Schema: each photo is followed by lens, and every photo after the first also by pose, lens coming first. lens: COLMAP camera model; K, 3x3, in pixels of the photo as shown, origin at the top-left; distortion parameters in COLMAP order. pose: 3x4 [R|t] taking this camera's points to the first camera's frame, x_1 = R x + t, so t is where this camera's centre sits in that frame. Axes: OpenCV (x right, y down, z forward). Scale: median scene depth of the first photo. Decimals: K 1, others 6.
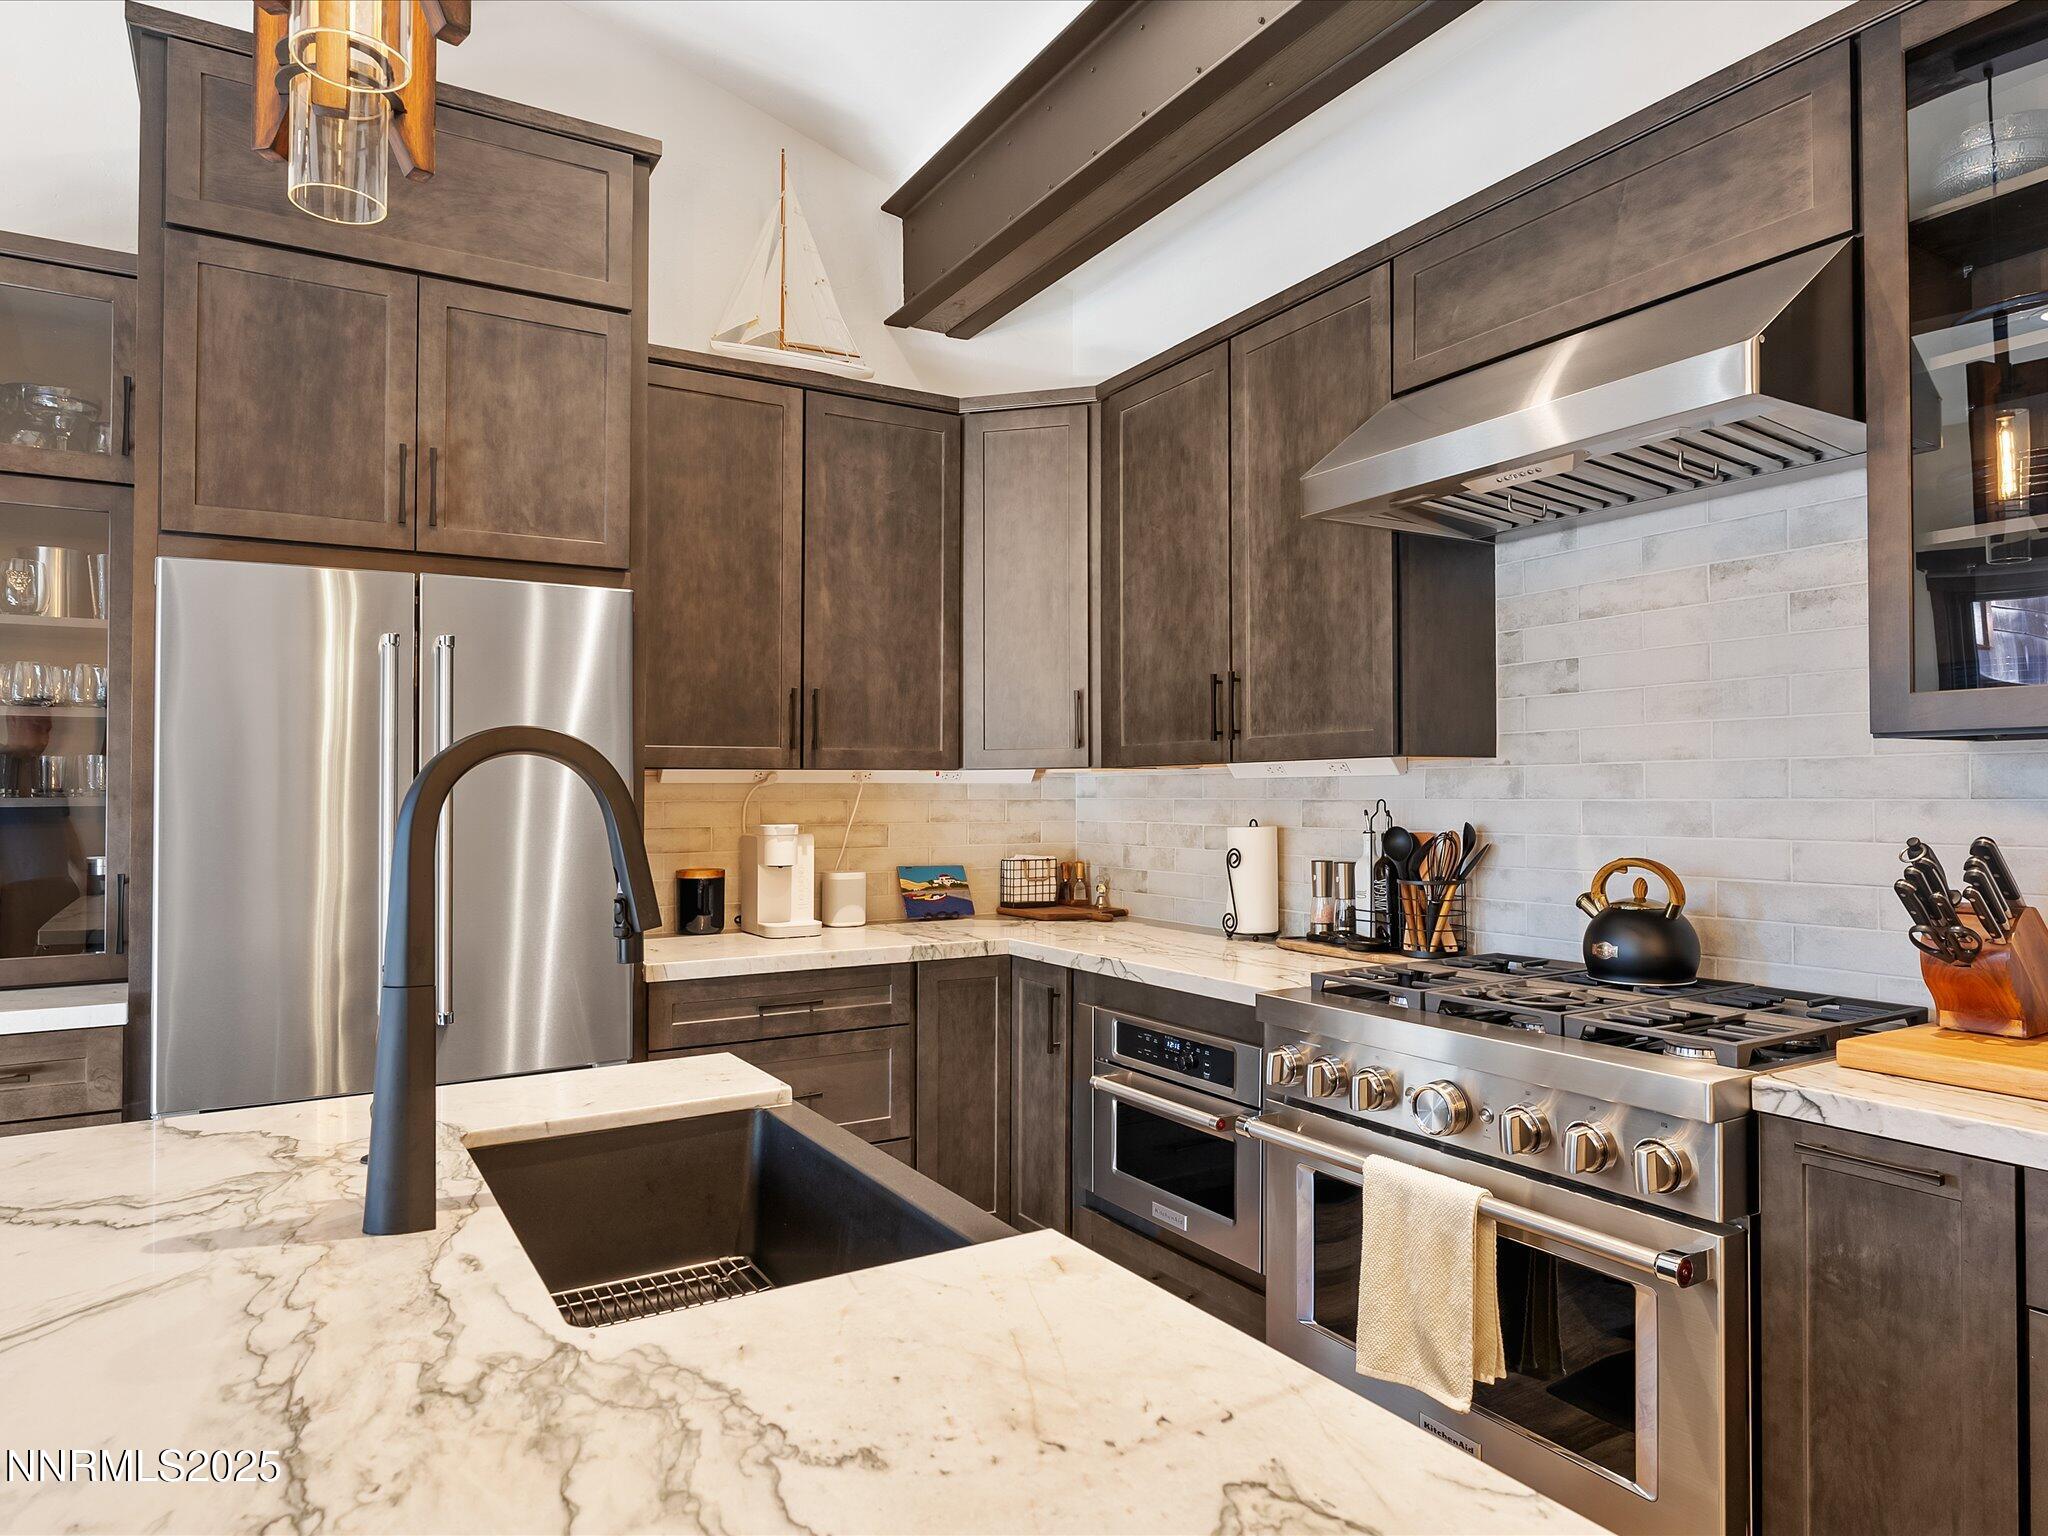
lens RADIAL K [[1240.7, 0, 1021.3], [0, 1240.7, 772.4], [0, 0, 1]] dist [0.000558, -0.000674]
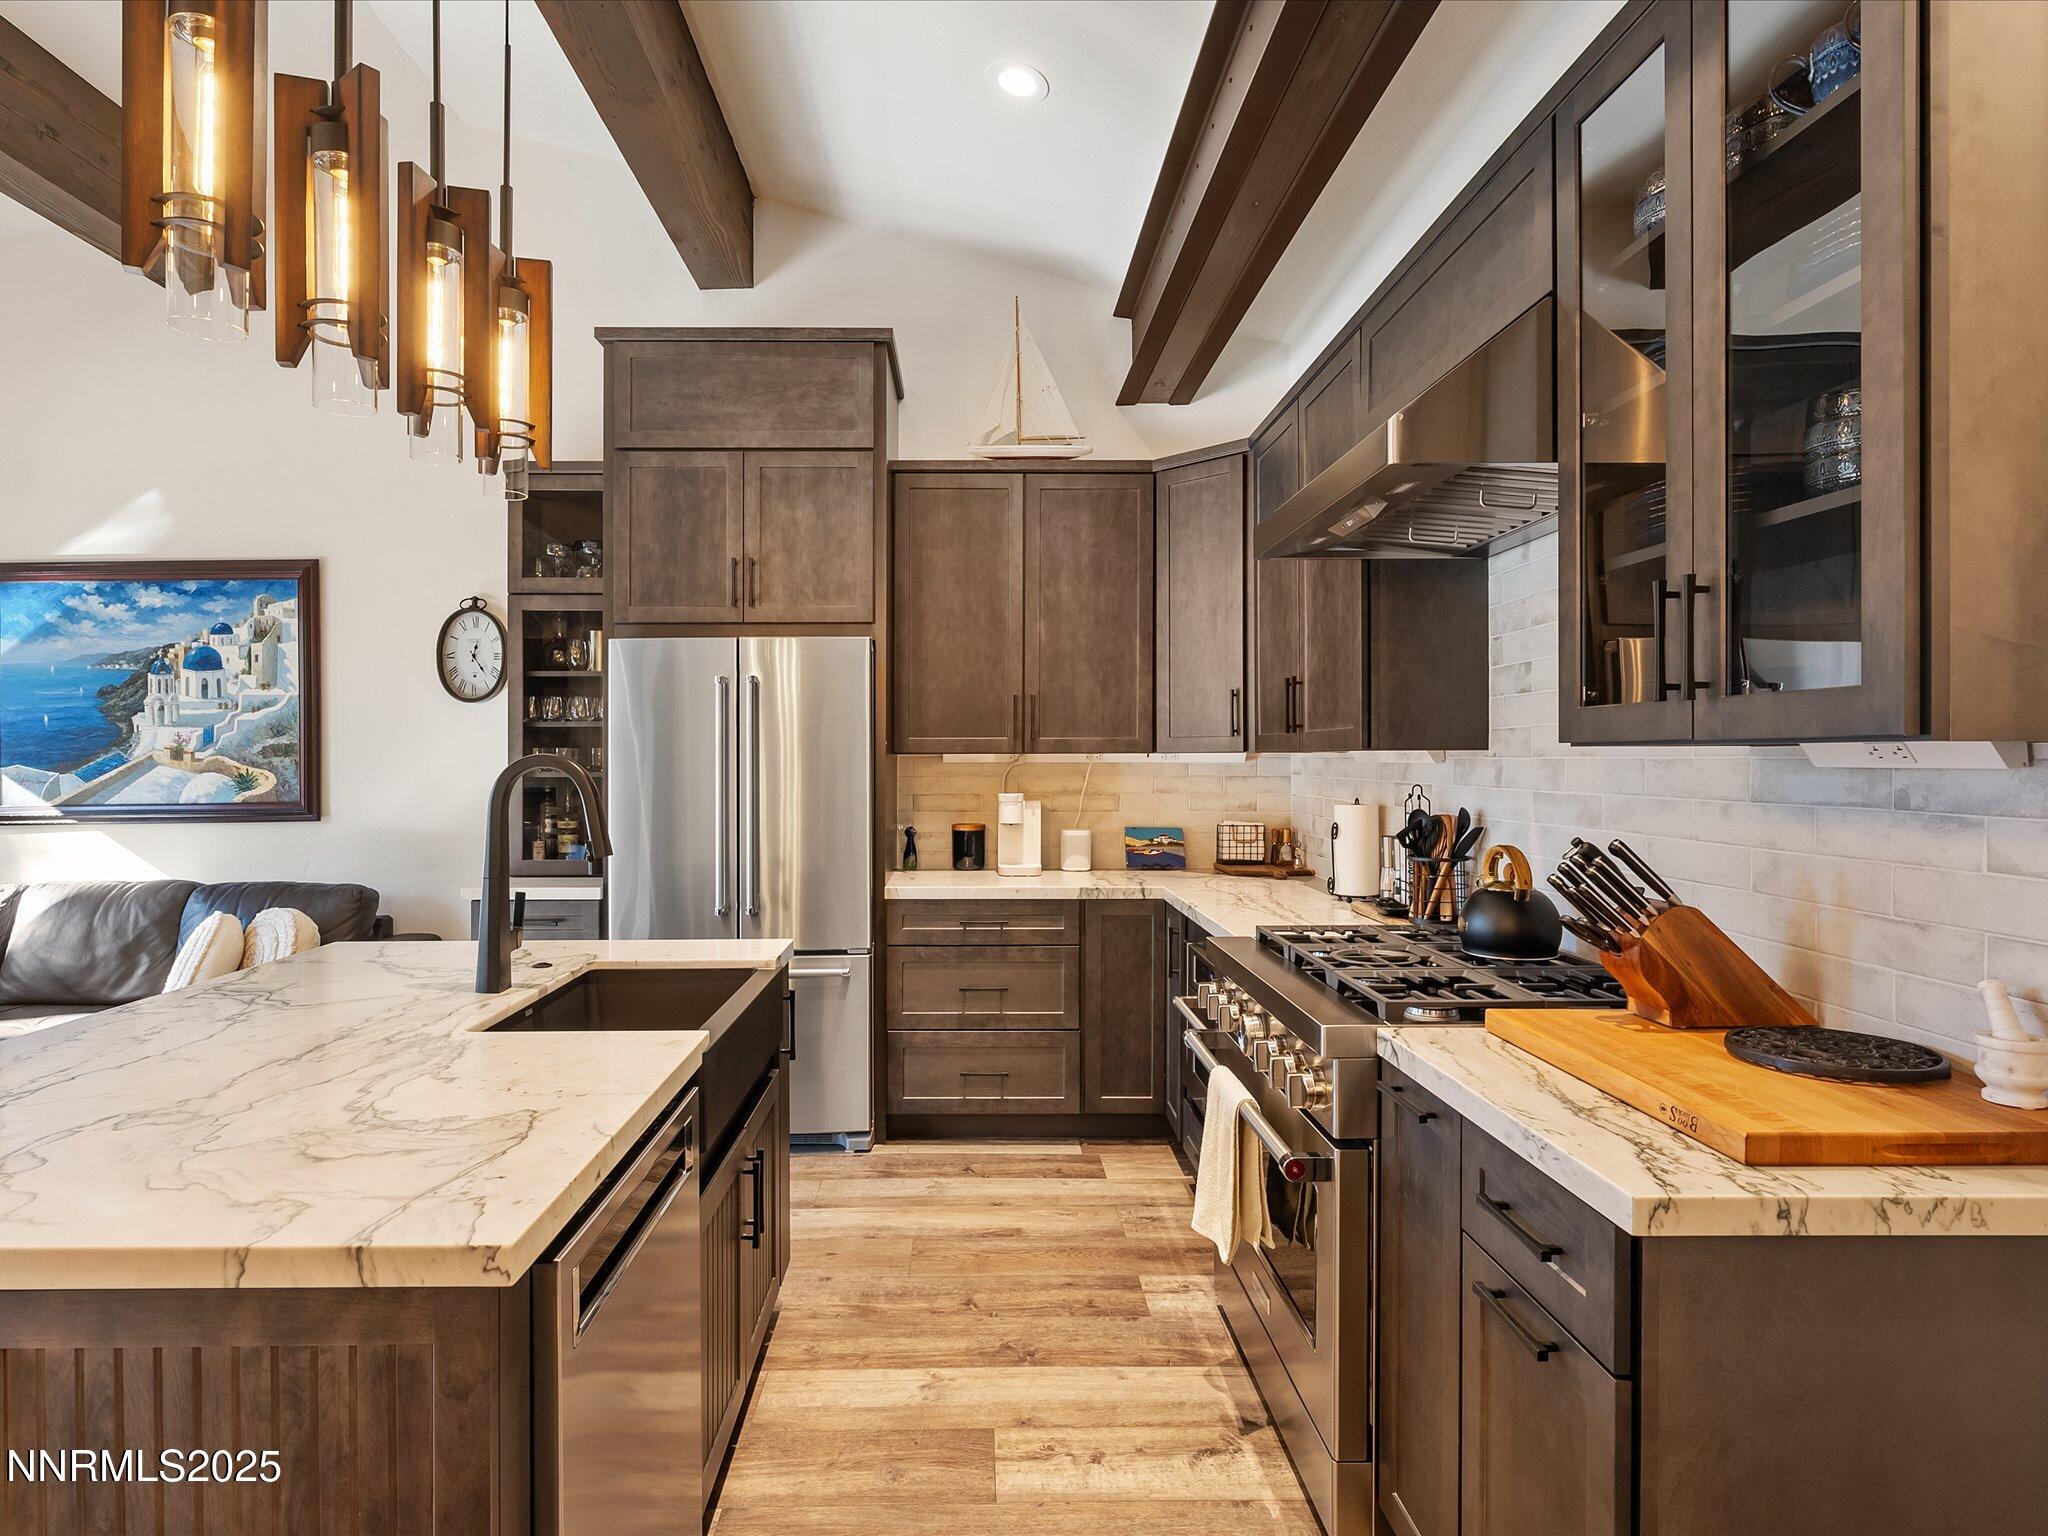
lens RADIAL K [[1118.4, 0, 1020.1], [0, 1118.4, 754.8], [0, 0, 1]] dist [-0.001811, 0.001357]
pose [[0.864116, 0.004418, -0.503274, 0.447108], [0.005561, 0.999817, 0.018326, -0.024251], [0.503262, -0.018635, 0.863933, -0.066281]]
